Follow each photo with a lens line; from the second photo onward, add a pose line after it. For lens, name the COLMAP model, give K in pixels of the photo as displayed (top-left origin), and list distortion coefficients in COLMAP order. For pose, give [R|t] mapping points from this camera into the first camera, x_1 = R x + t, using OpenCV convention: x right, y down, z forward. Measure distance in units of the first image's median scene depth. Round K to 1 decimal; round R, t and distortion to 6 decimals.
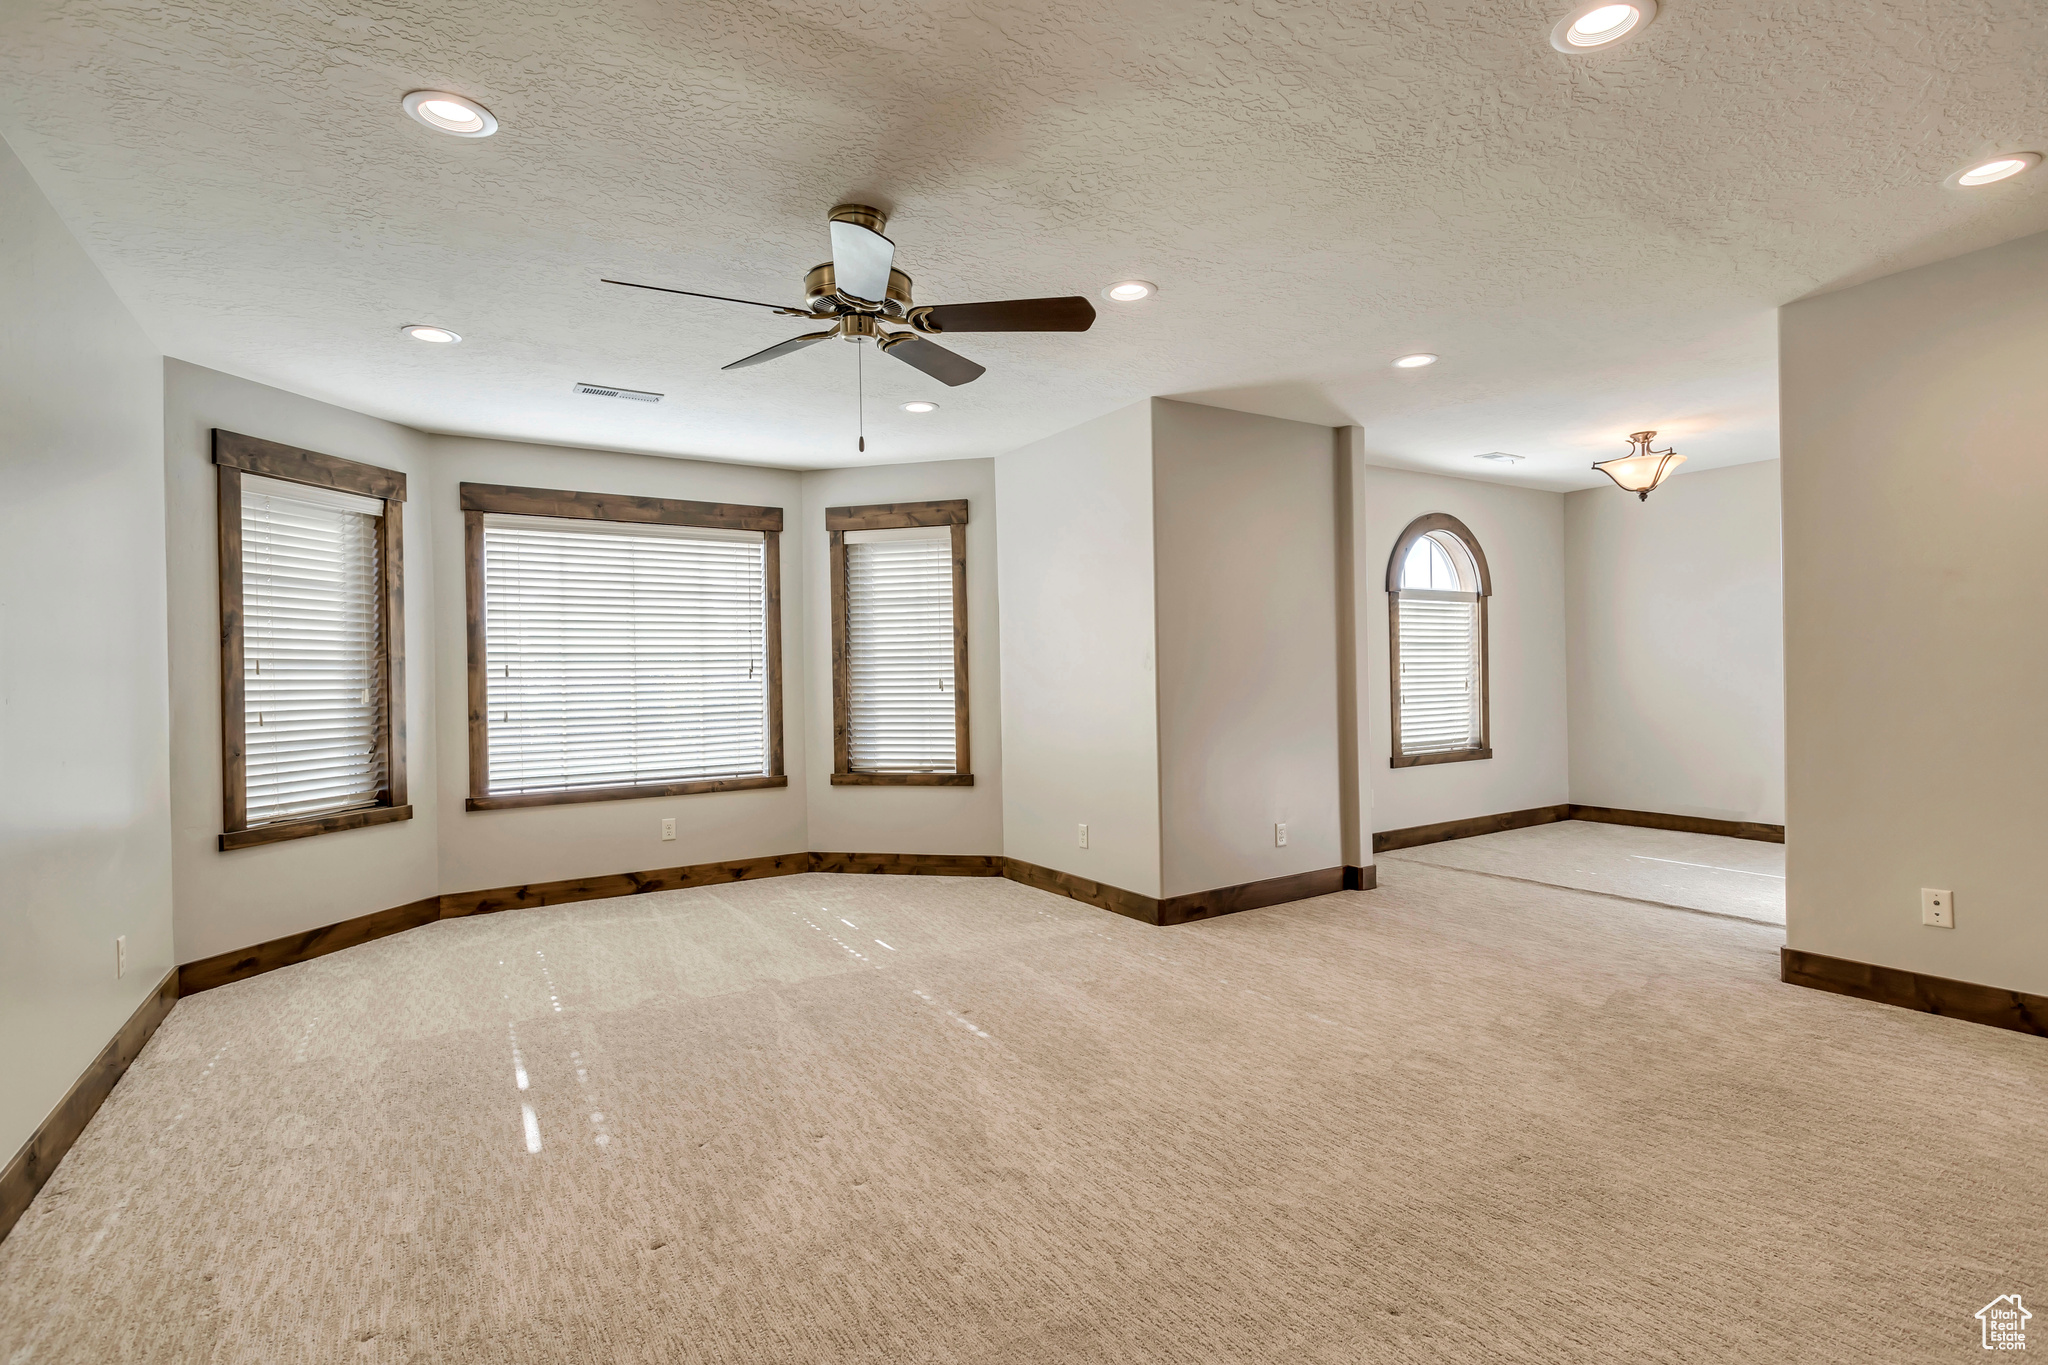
lens RADIAL K [[998.6, 0, 1024.0], [0, 998.6, 682.5], [0, 0, 1]] dist [0.012655, -0.000112]
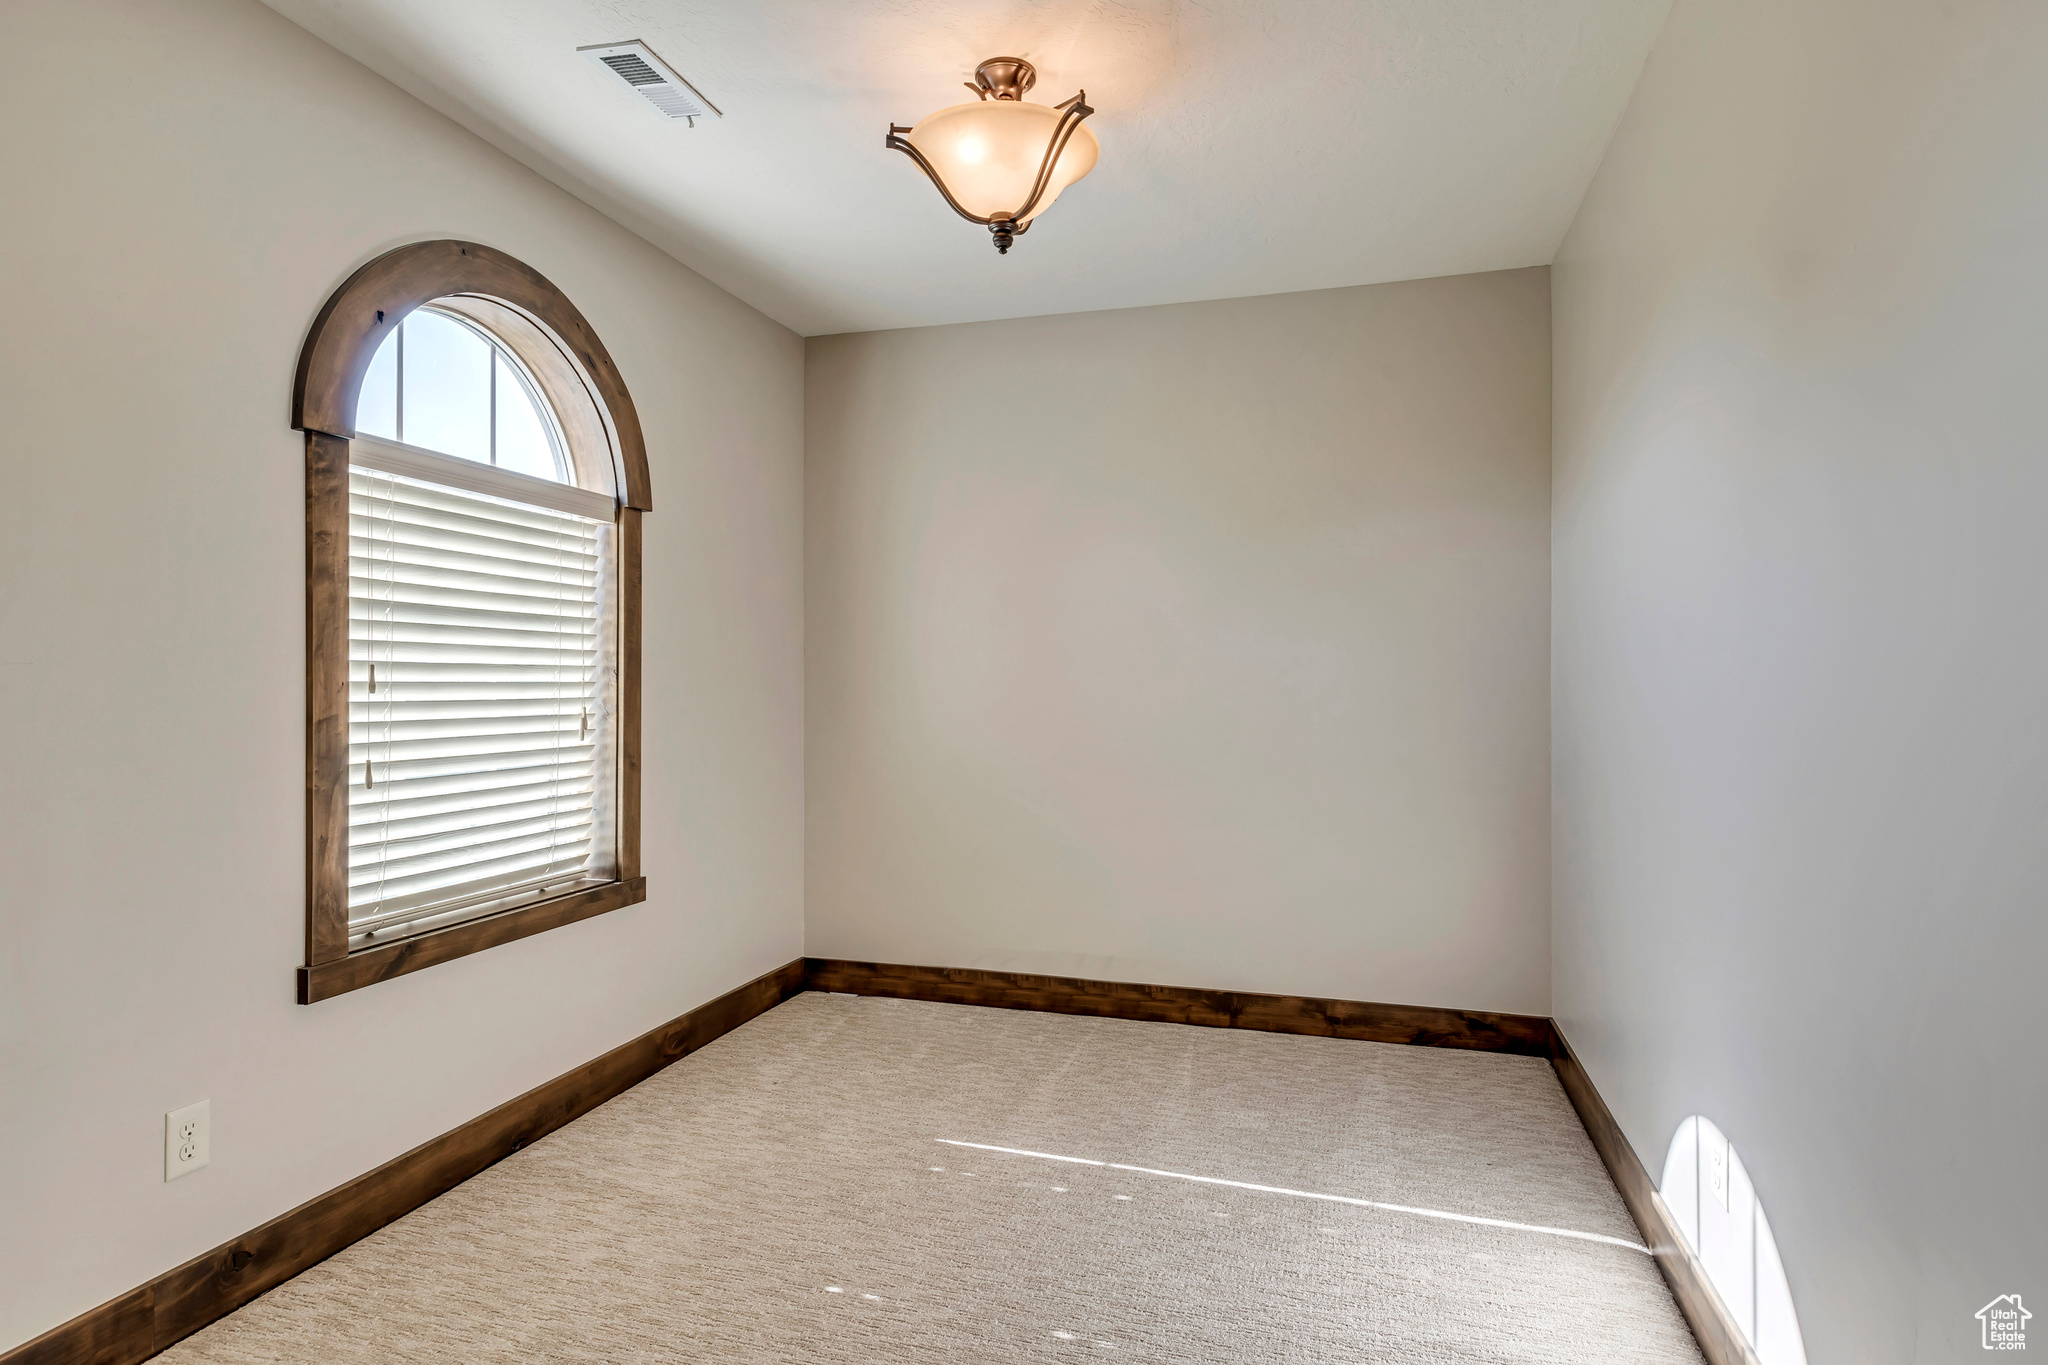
lens RADIAL K [[1040.1, 0, 1014.7], [0, 1040.1, 683.6], [0, 0, 1]] dist [0.002381, 0.000227]
pose [[0.764212, 0.022994, 0.644555, 0.310759], [-0.016805, 0.999735, -0.015741, -0.010625], [-0.644746, 0.001198, 0.764396, 0.581945]]
